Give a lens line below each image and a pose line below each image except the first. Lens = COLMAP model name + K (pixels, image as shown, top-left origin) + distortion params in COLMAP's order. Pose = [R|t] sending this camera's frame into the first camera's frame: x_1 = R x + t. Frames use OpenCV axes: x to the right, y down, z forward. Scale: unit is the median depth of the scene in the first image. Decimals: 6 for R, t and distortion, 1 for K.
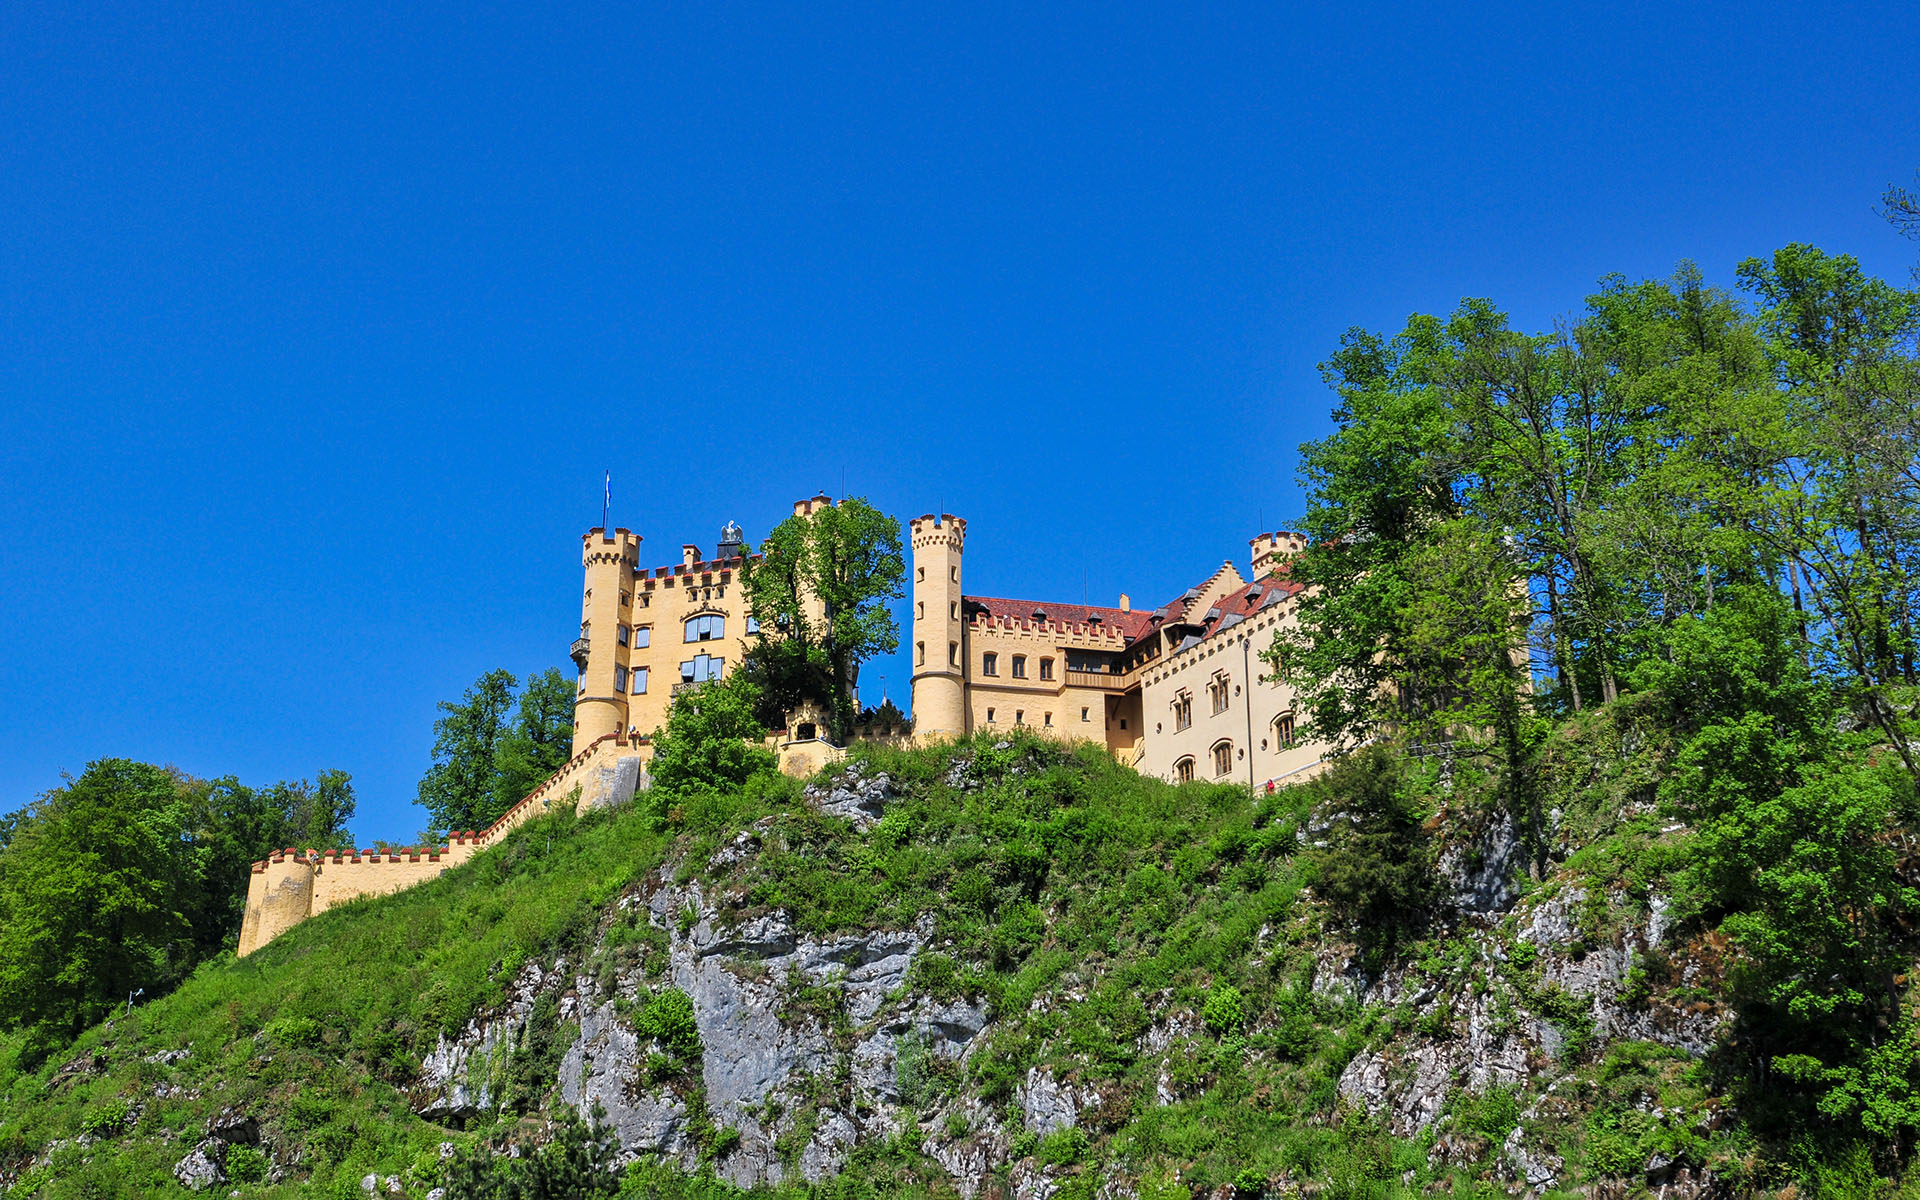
lens RADIAL K [[1966.9, 0, 960.0], [0, 1966.9, 600.0], [0, 0, 1]] dist [0.002514, 0.000154]
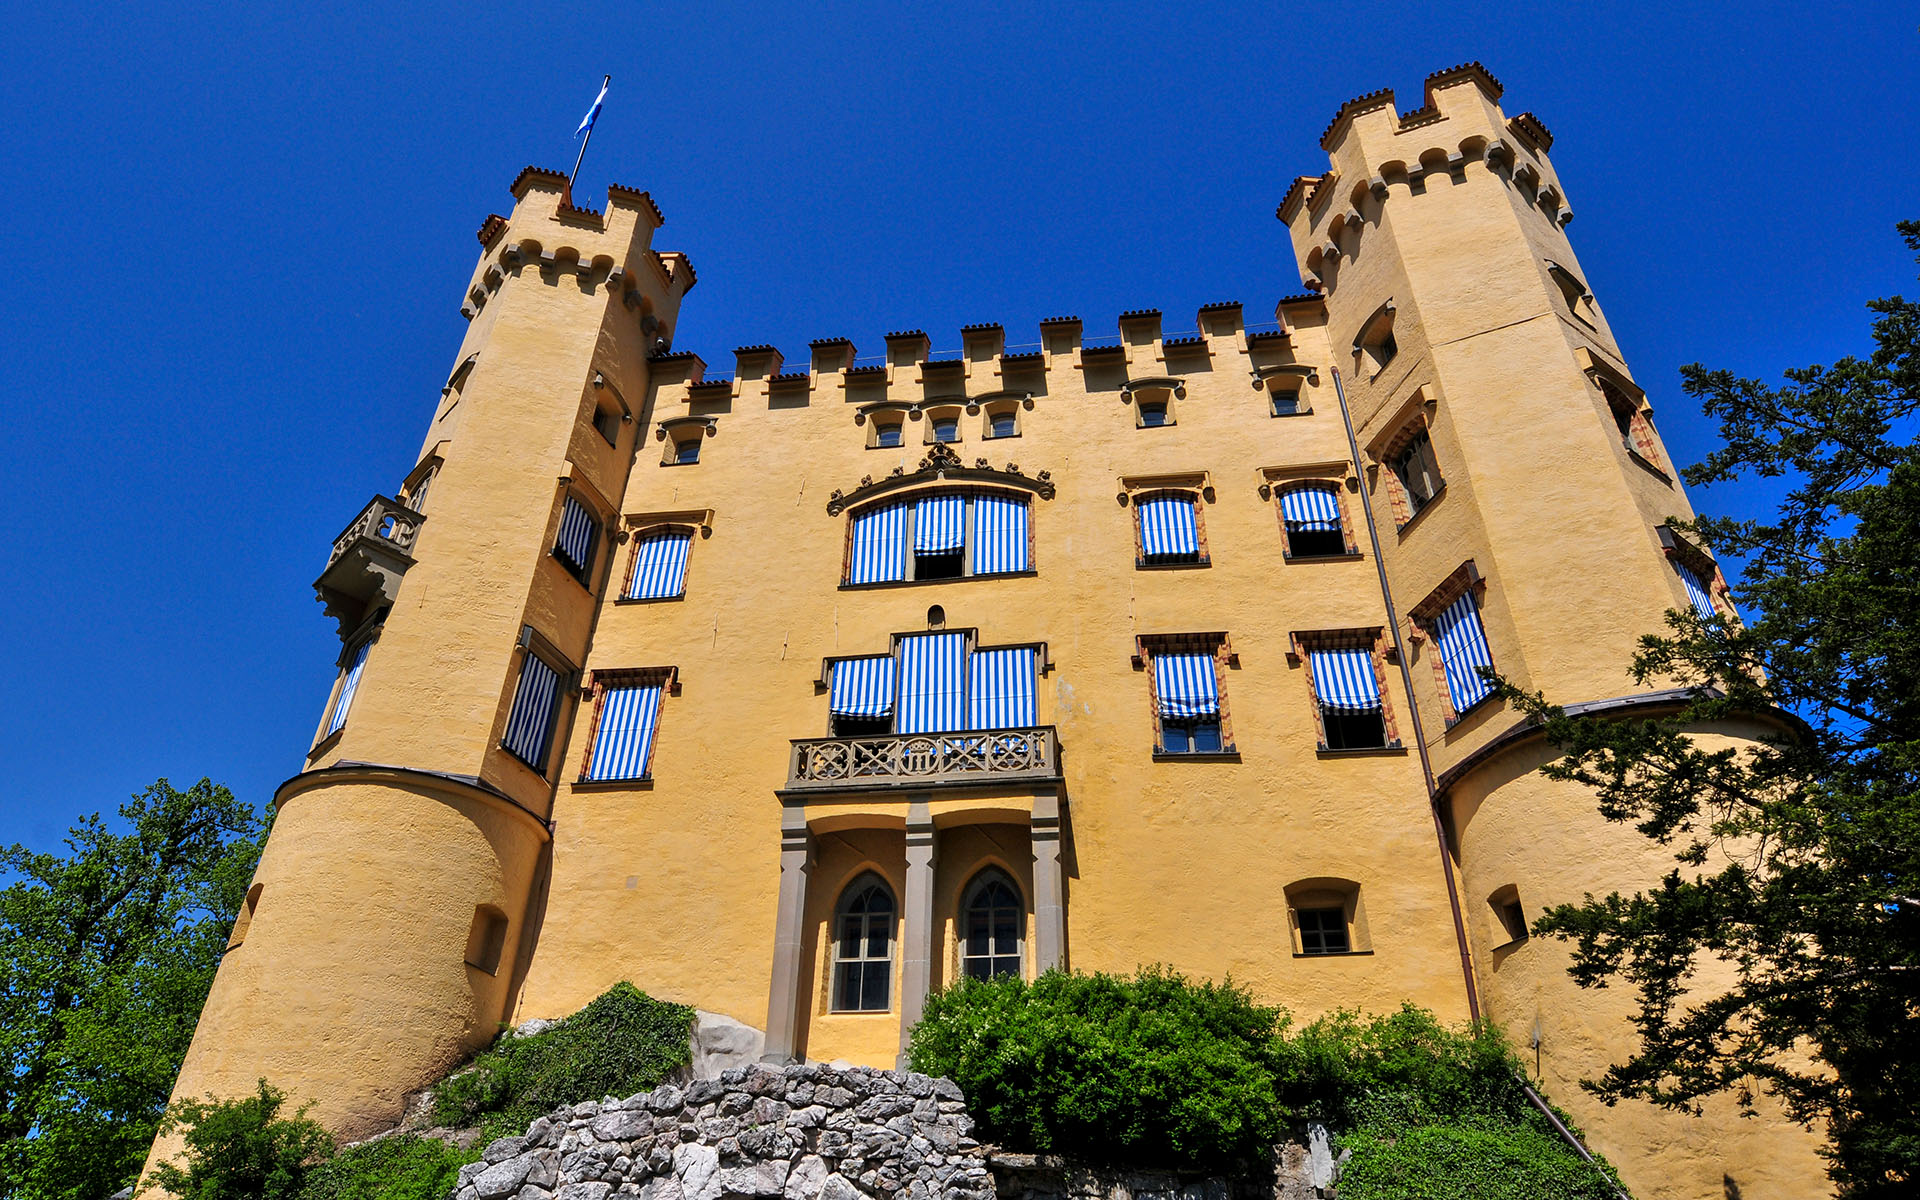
lens RADIAL K [[1169.7, 0, 960.0], [0, 1169.7, 600.0], [0, 0, 1]] dist [-0.006045, -0.001010]
pose [[0.981093, 0.123274, 0.149196, -0.146120], [-0.079757, 0.959925, -0.268669, 0.059002], [-0.176337, 0.251690, 0.951608, 0.858913]]
